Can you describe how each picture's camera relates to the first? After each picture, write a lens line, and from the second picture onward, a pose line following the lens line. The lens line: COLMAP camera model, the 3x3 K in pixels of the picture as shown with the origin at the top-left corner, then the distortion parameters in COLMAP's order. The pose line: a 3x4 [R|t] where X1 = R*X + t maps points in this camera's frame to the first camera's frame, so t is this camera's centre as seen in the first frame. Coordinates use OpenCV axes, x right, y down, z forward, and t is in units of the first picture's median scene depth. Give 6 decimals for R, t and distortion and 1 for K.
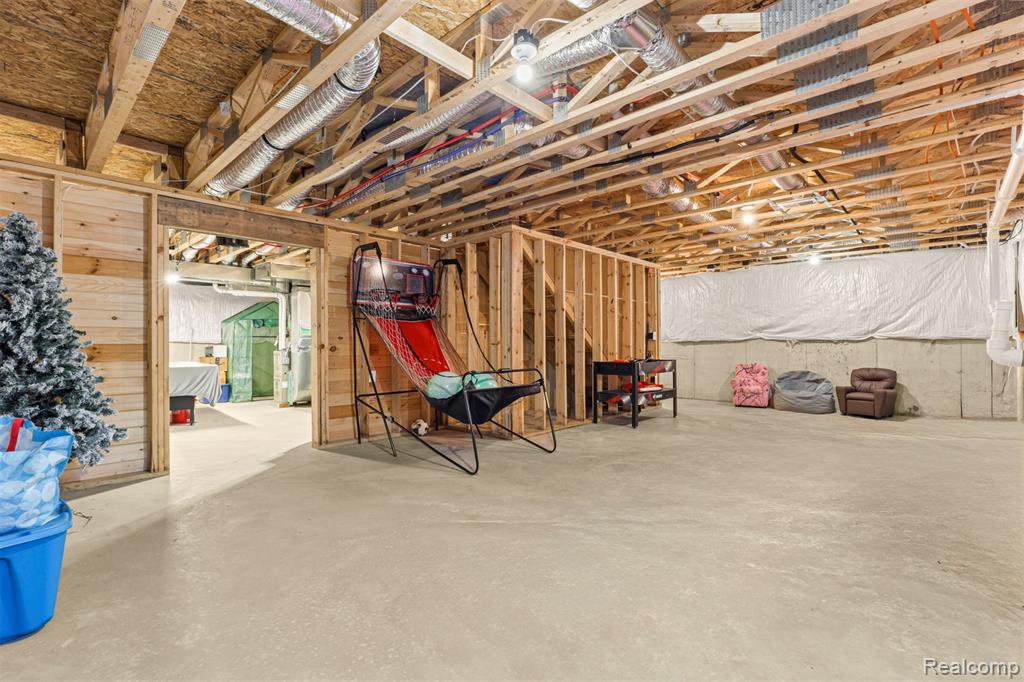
lens RADIAL K [[473.3, 0, 512.0], [0, 473.3, 341.0], [0, 0, 1]] dist [-0.021072, 0.000025]
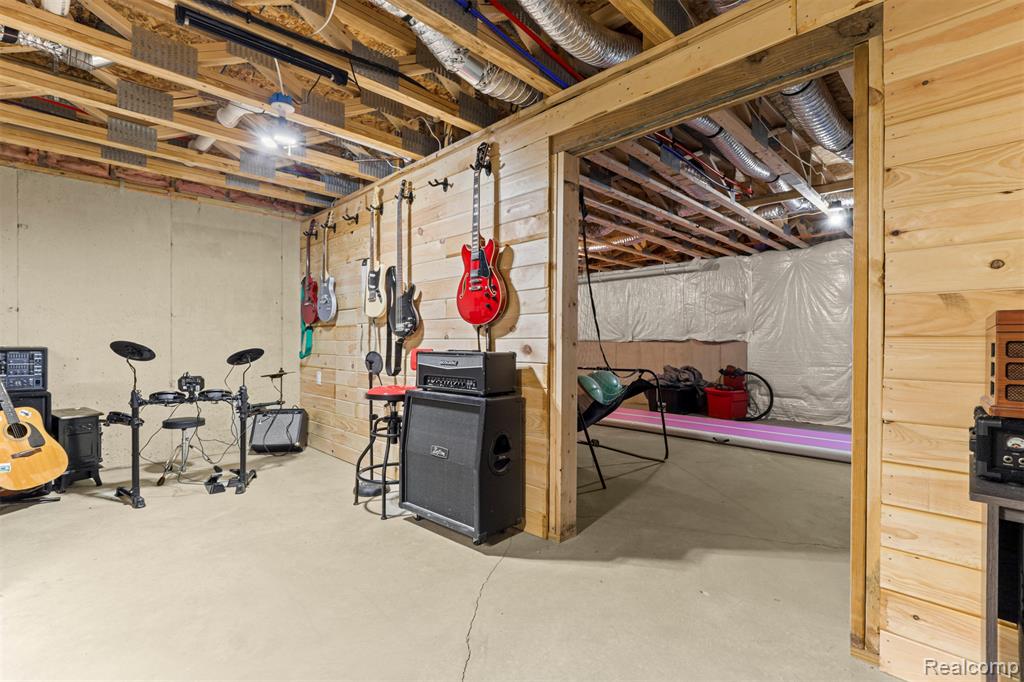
lens RADIAL K [[468.8, 0, 513.4], [0, 468.8, 348.4], [0, 0, 1]] dist [-0.001760, 0.000127]
pose [[0.033173, -0.004598, 0.999439, -0.568667], [-0.012273, 0.999912, 0.005008, 0.008249], [-0.999374, -0.012432, 0.033114, 0.623412]]
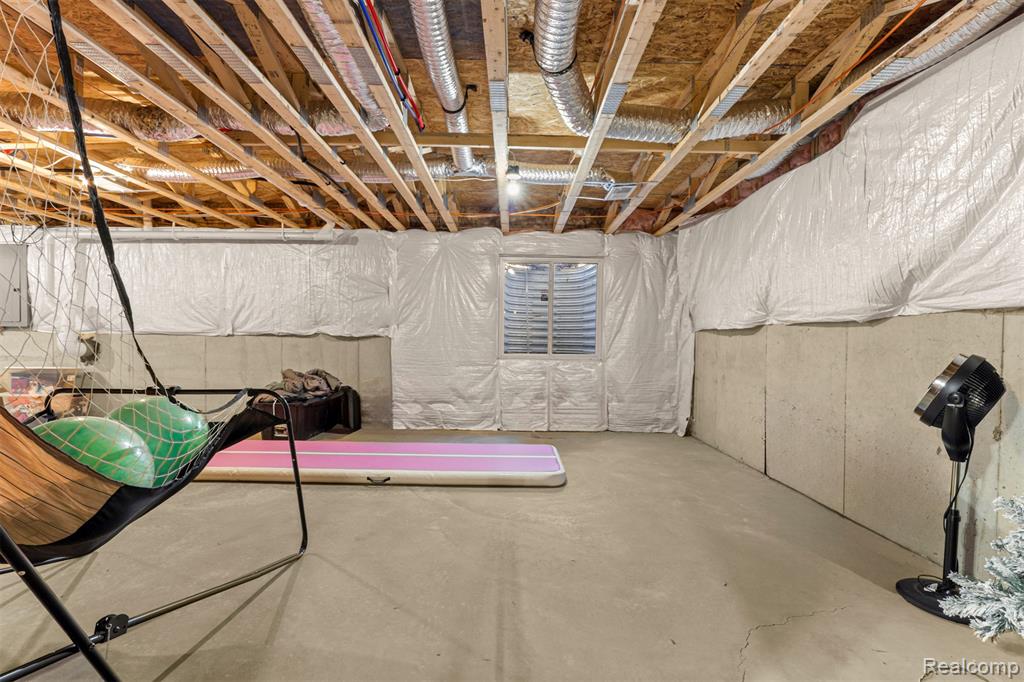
lens RADIAL K [[468.8, 0, 513.4], [0, 468.8, 348.4], [0, 0, 1]] dist [-0.001760, 0.000127]
pose [[-0.685810, -0.013062, 0.727663, -0.328640], [-0.015423, 0.999875, 0.003413, 0.006334], [-0.727617, -0.008882, -0.685926, 0.571245]]
